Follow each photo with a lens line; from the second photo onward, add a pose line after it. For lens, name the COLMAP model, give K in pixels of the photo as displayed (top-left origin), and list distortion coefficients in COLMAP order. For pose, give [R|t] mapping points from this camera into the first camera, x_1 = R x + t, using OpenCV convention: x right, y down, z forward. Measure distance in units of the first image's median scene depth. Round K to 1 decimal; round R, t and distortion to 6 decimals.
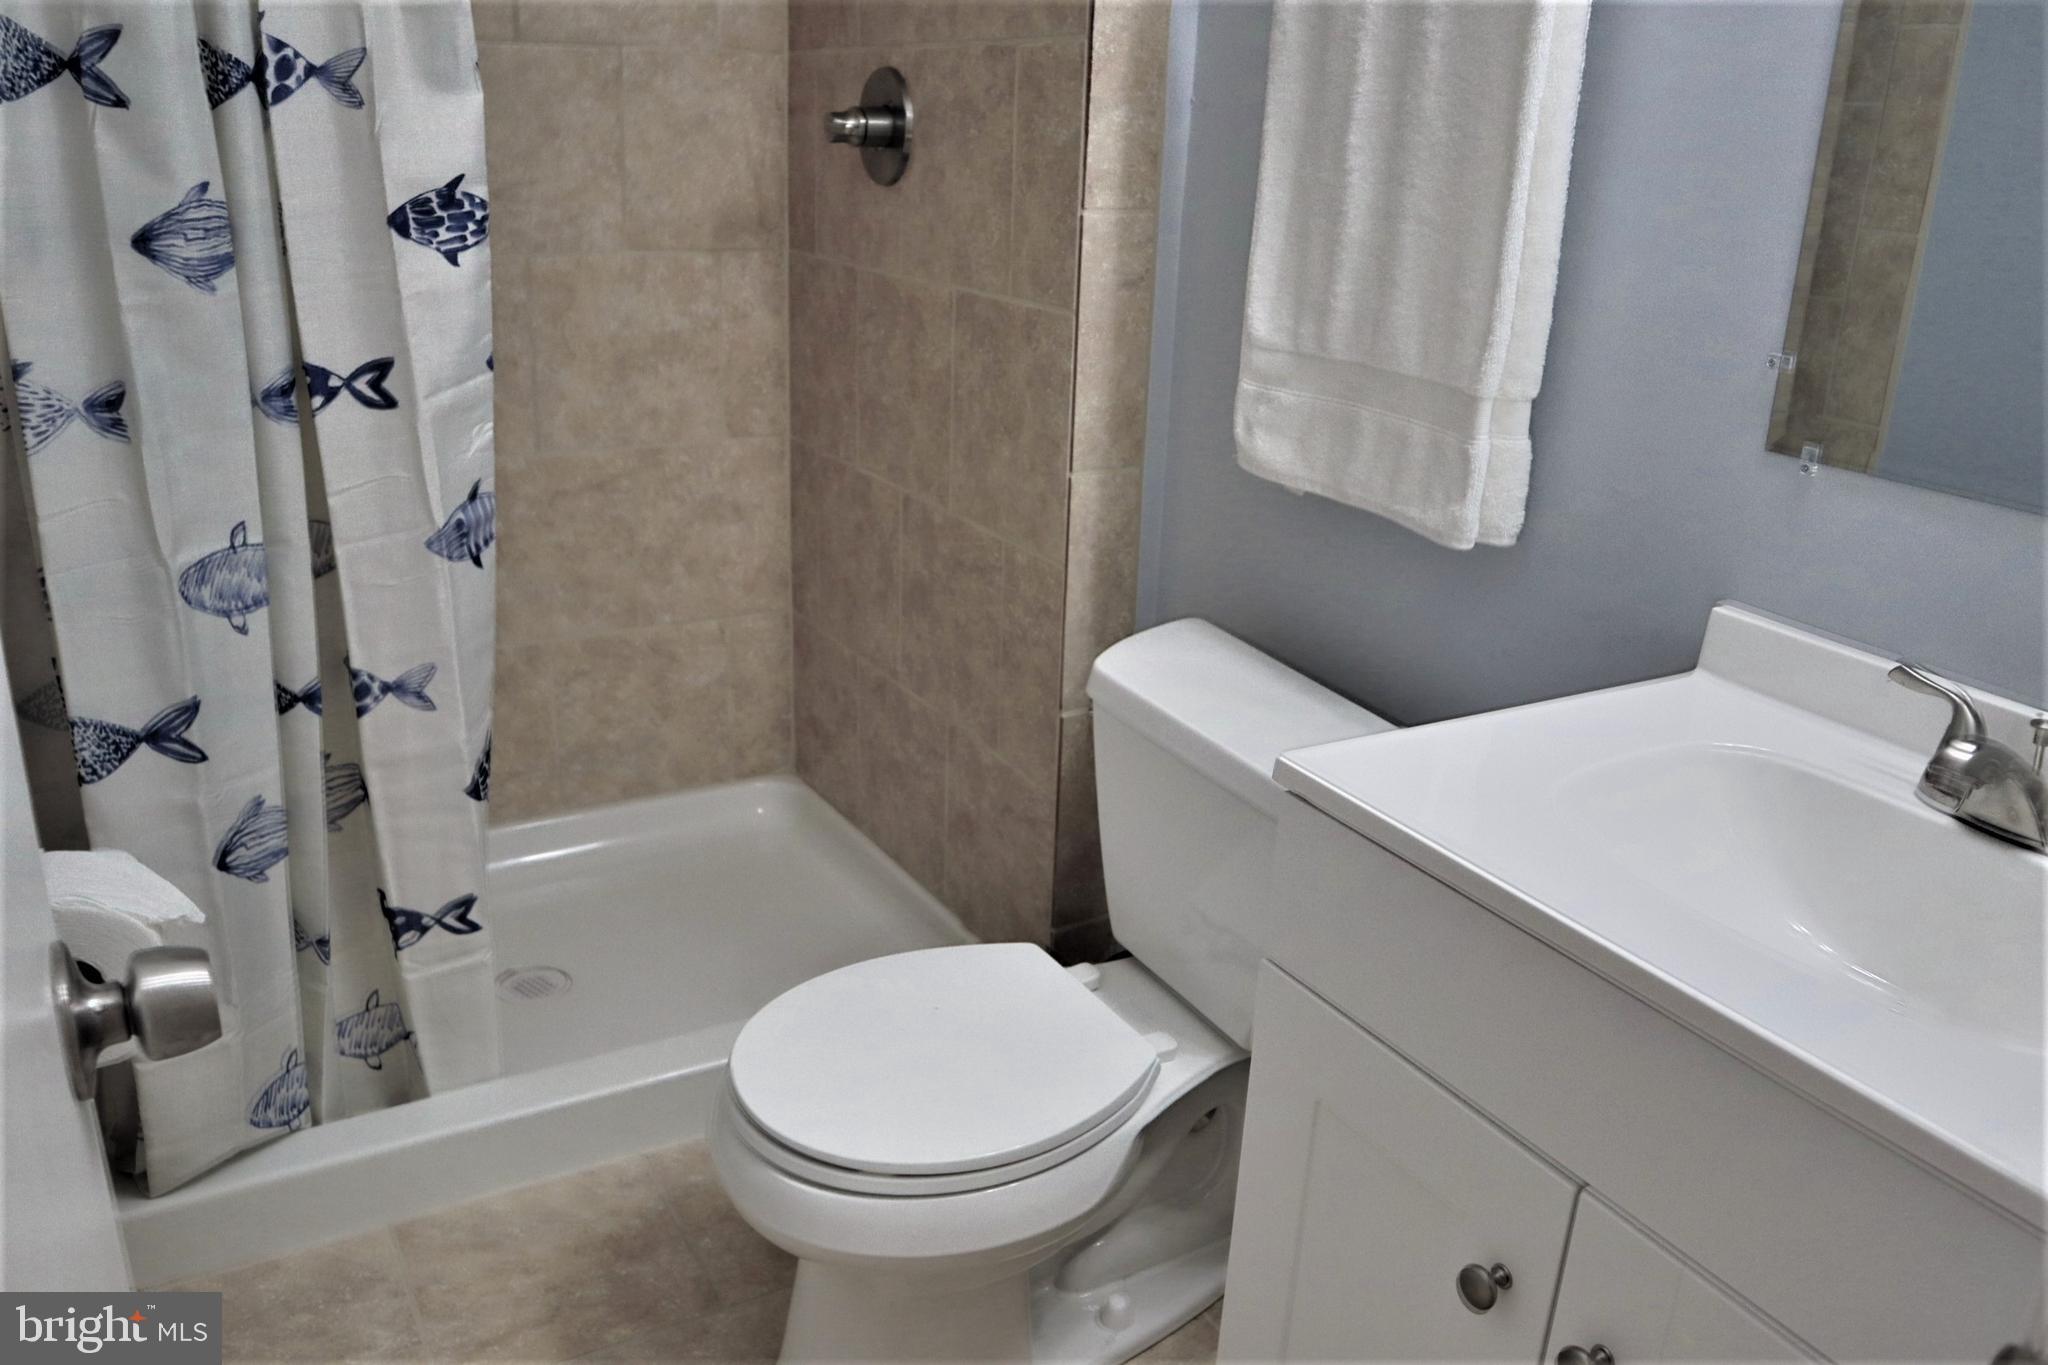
lens RADIAL K [[1501.5, 0, 1132.7], [0, 1501.5, 685.0], [0, 0, 1]] dist [-0.160008, 0.067302]
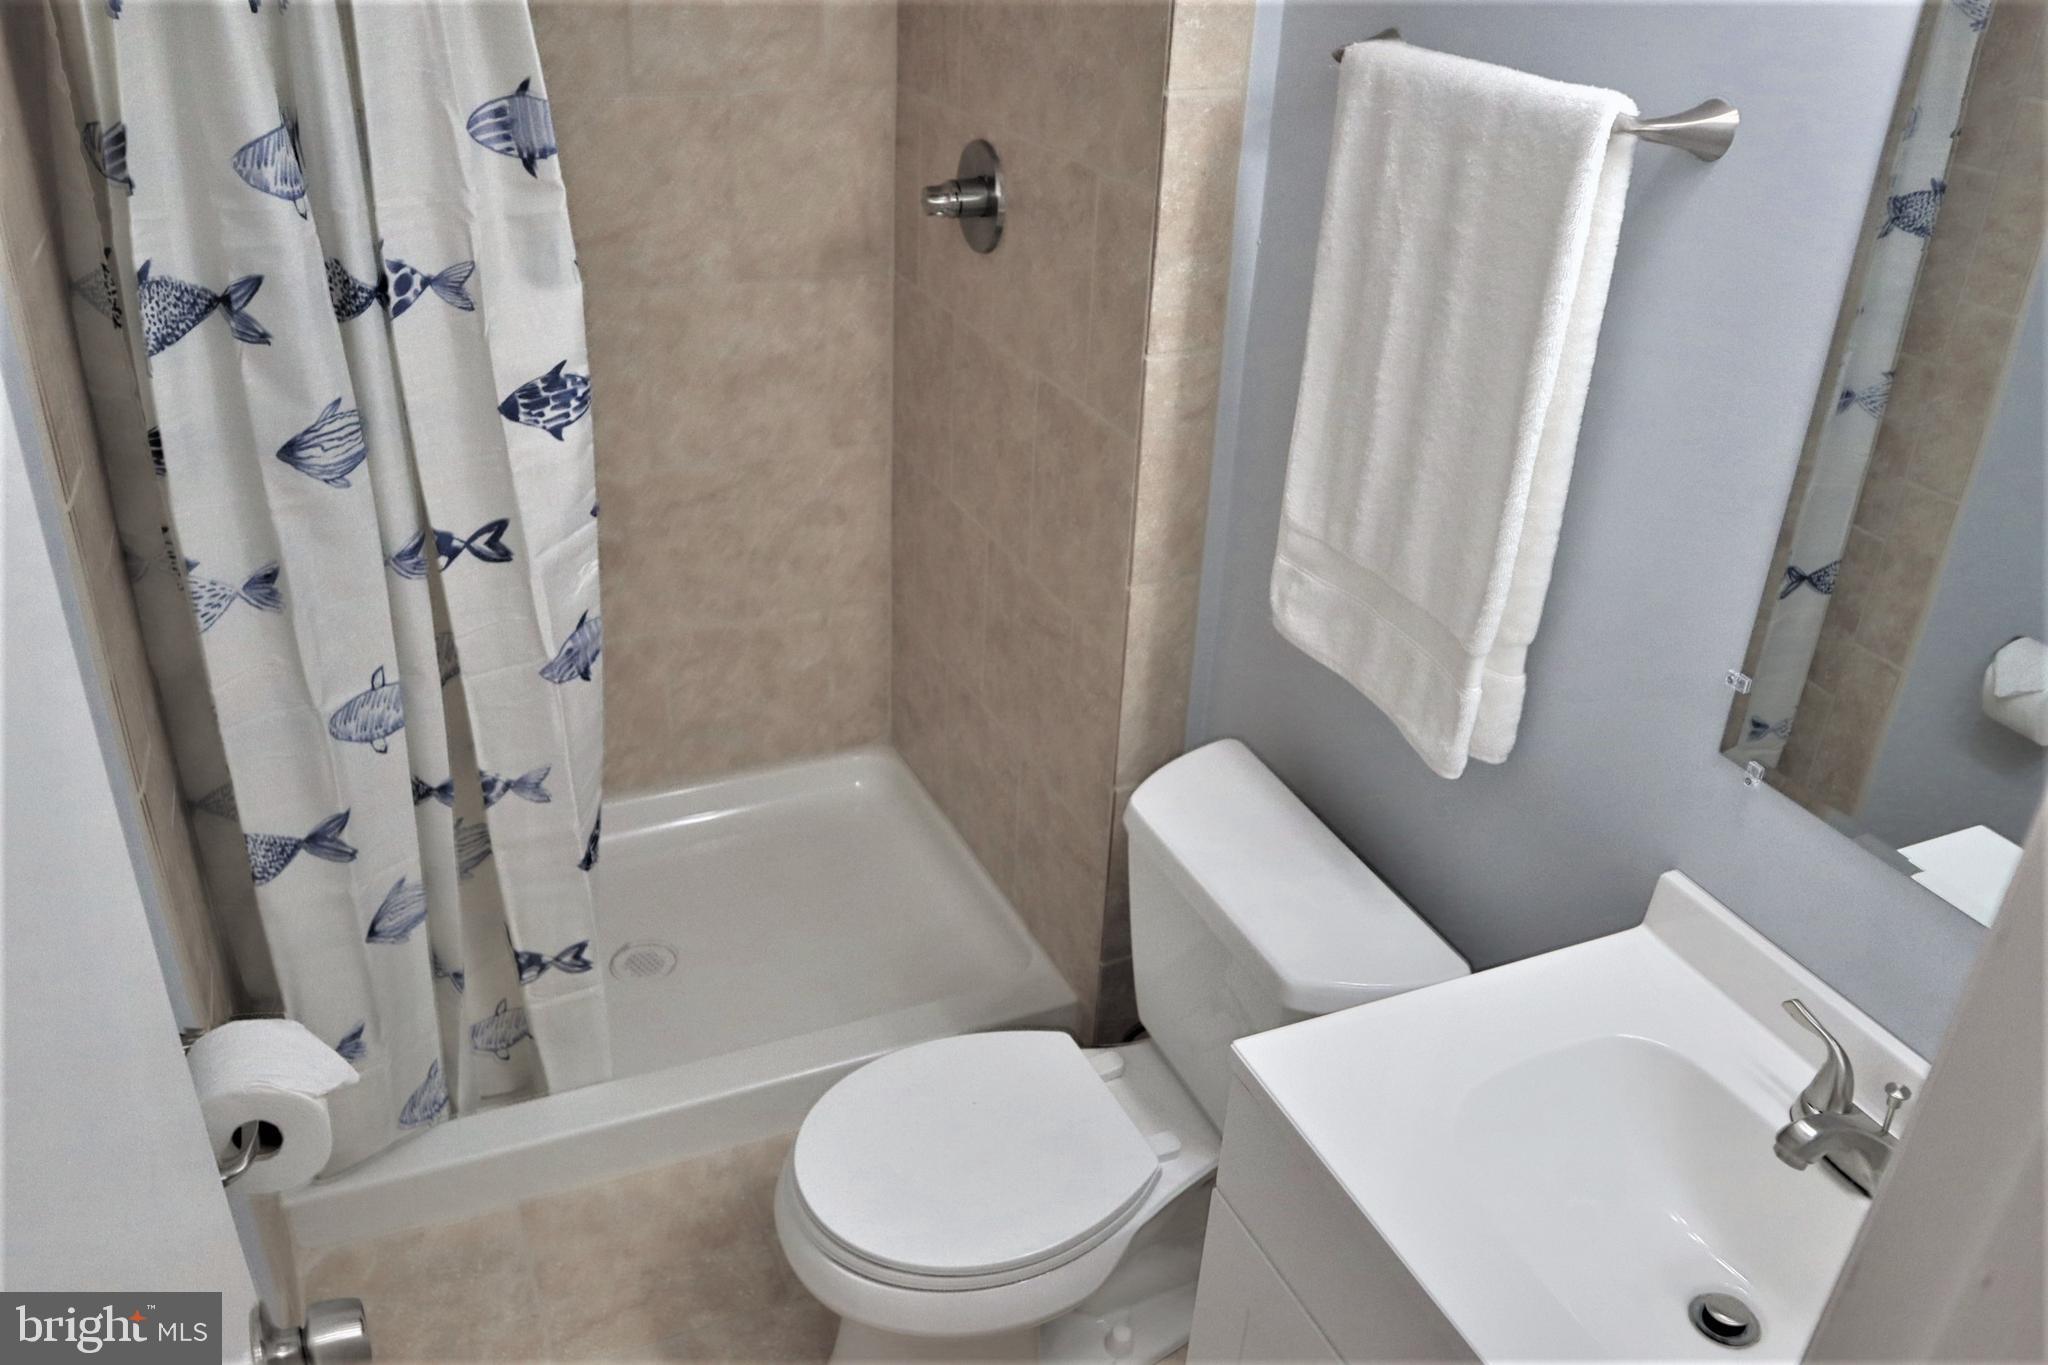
lens RADIAL K [[1501.5, 0, 1132.7], [0, 1501.5, 685.0], [0, 0, 1]] dist [-0.160008, 0.067302]
pose [[0.994544, 0.061618, -0.084177, 0.063005], [-0.050360, 0.990252, 0.129868, -0.236929], [0.091358, -0.124920, 0.987952, -0.080838]]
